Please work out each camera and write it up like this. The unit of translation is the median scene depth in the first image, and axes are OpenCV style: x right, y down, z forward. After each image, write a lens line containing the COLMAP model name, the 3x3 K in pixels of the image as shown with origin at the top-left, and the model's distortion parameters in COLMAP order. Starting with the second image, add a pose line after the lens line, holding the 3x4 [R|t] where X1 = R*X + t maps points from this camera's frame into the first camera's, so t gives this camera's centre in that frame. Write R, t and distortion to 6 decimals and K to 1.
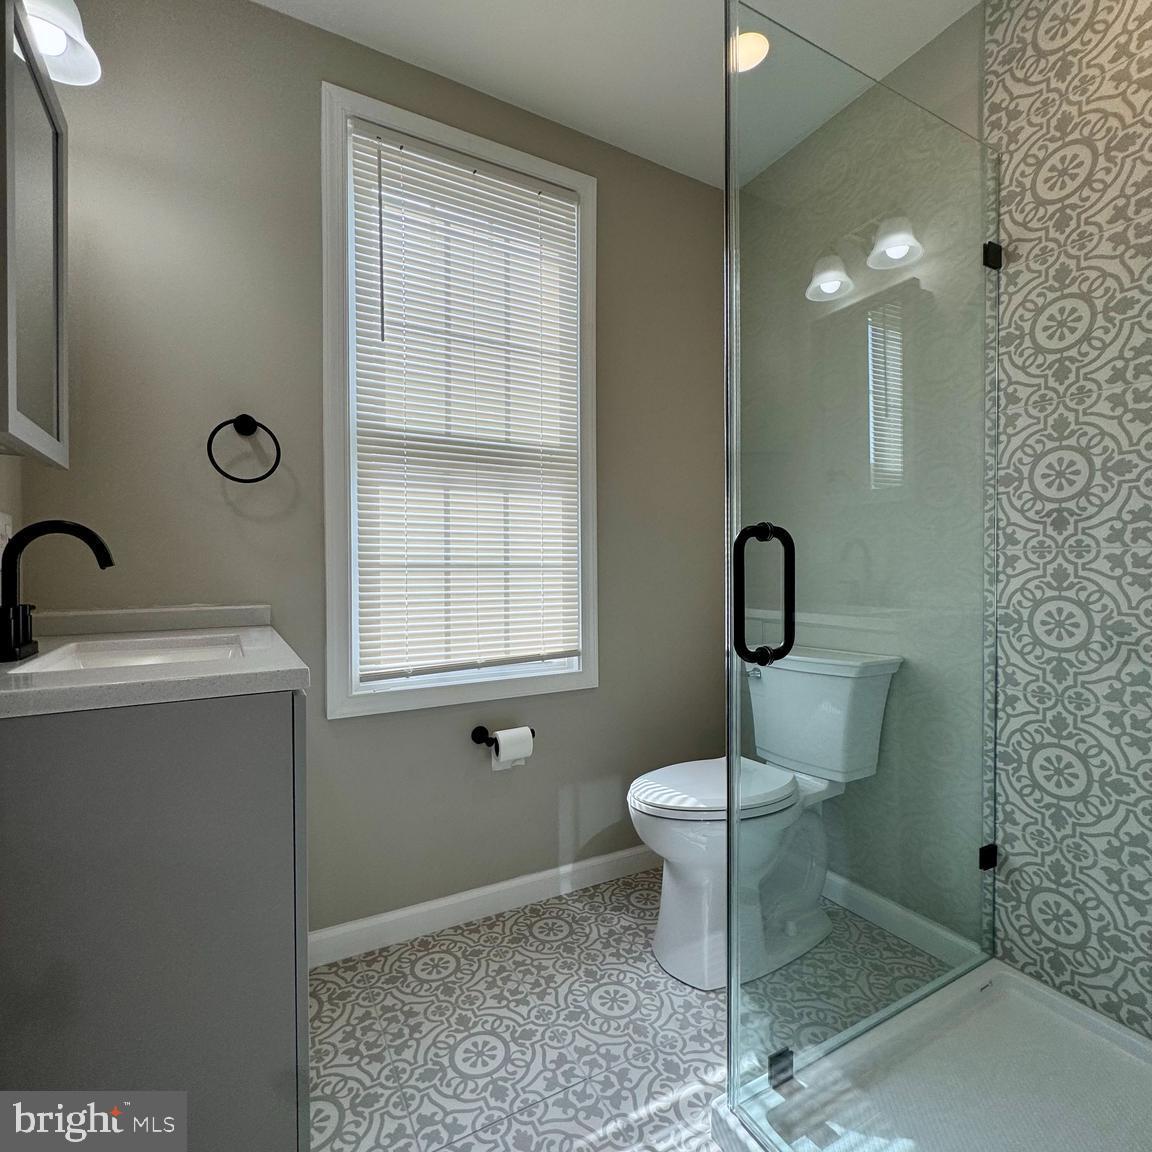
lens RADIAL K [[610.1, 0, 579.7], [0, 610.1, 574.8], [0, 0, 1]] dist [-0.002646, 0.000713]
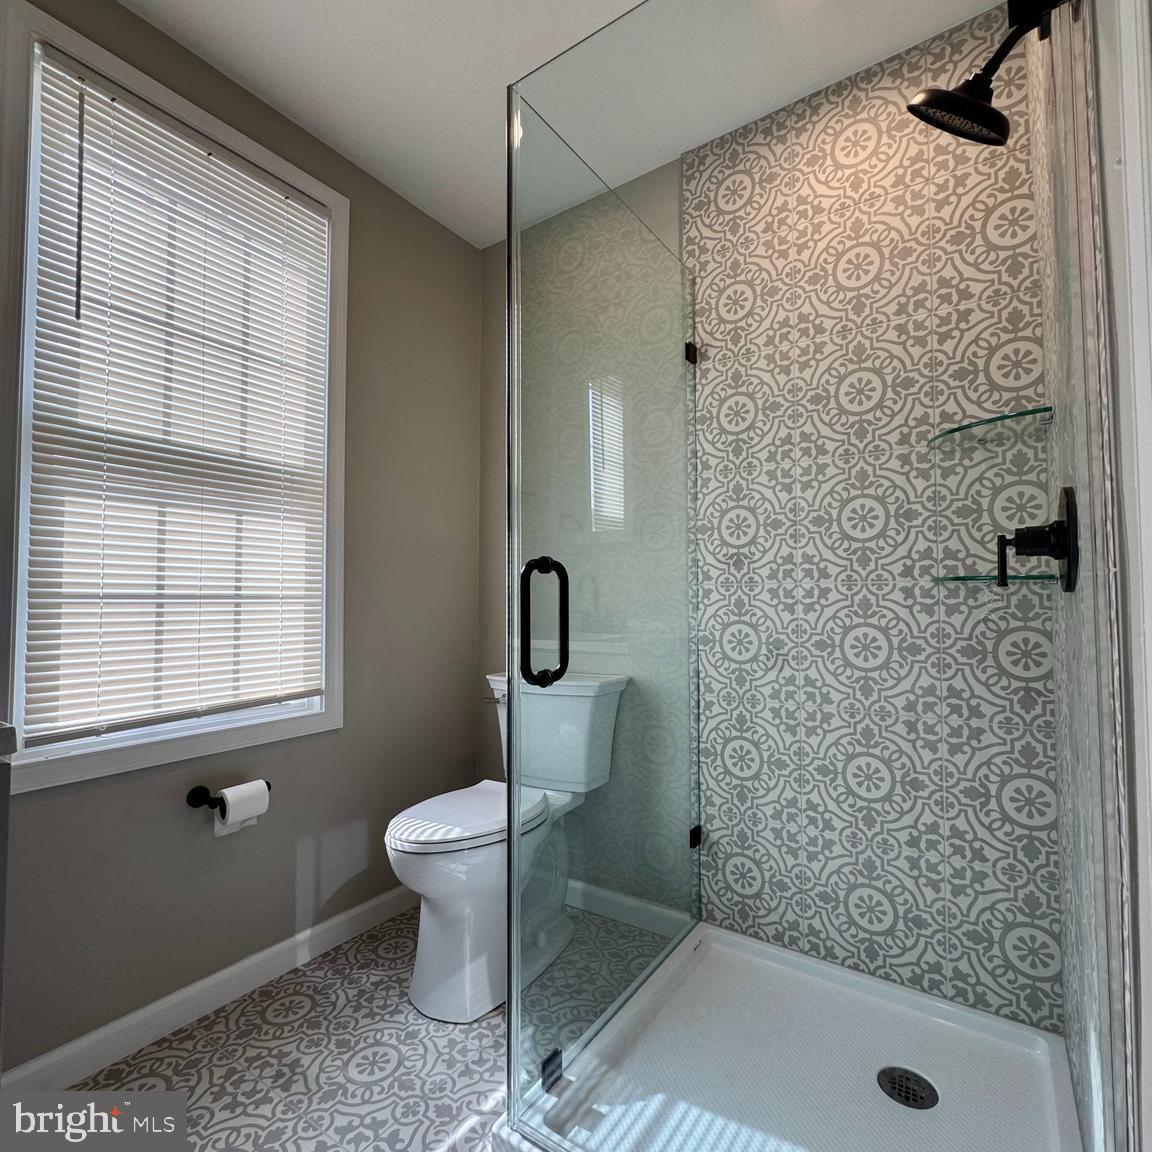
lens RADIAL K [[610.1, 0, 580.5], [0, 610.1, 575.2], [0, 0, 1]] dist [-0.002646, 0.000713]
pose [[0.893877, 0.017846, 0.447957, -0.082931], [0.006527, 0.998583, -0.052808, 0.004298], [-0.448265, 0.050128, 0.892494, -0.008232]]
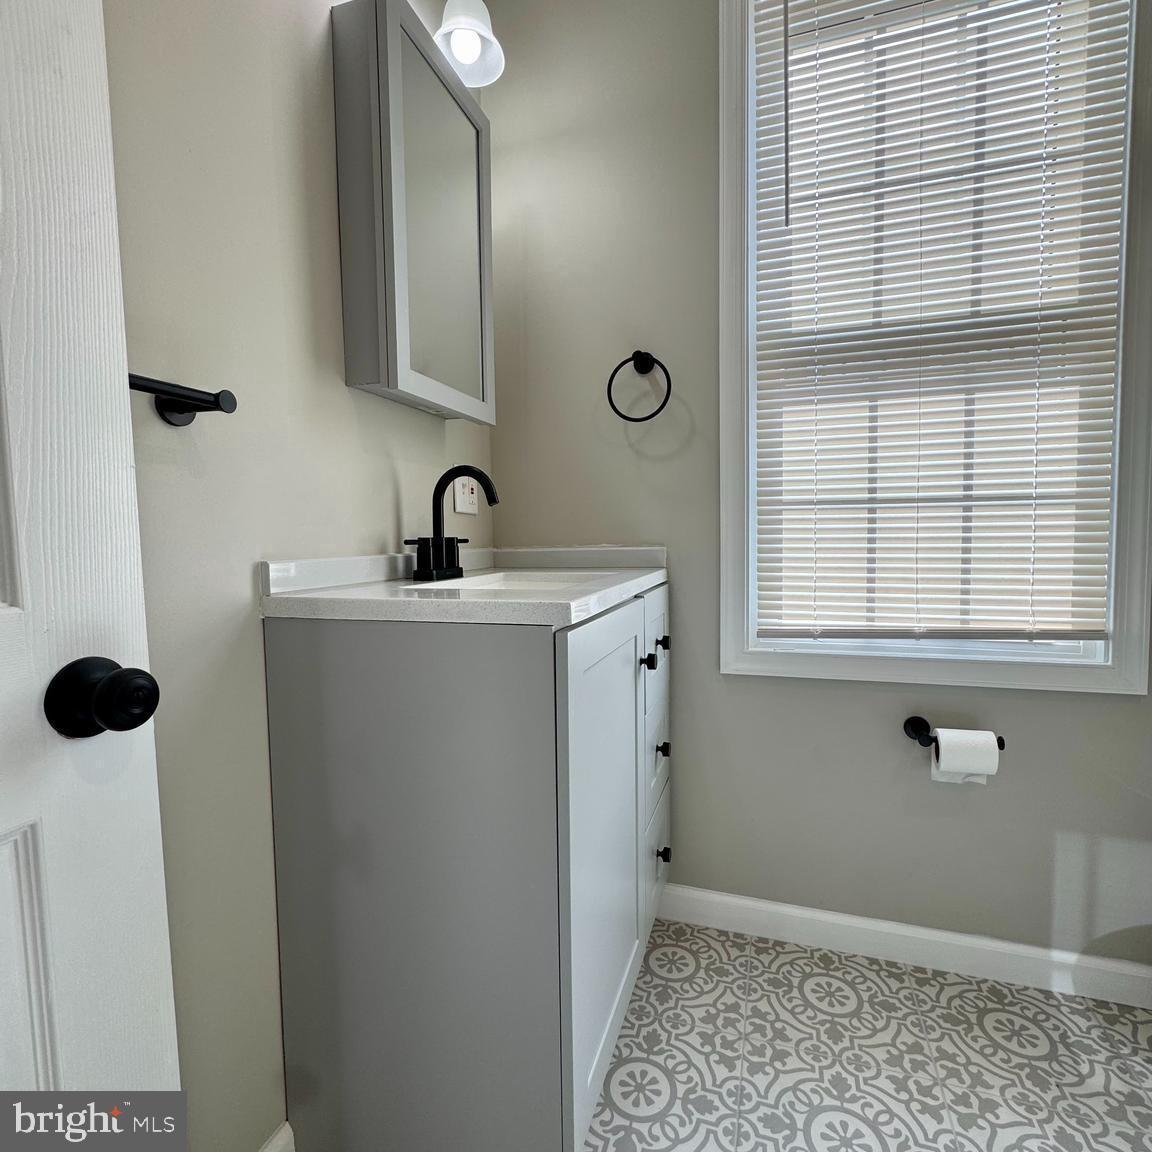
lens RADIAL K [[610.1, 0, 581.1], [0, 610.1, 574.9], [0, 0, 1]] dist [-0.002646, 0.000713]
pose [[0.677166, 0.041792, -0.734642, 0.110371], [0.003523, 0.998190, 0.060032, 0.032993], [0.735822, -0.043239, 0.675794, 0.227108]]
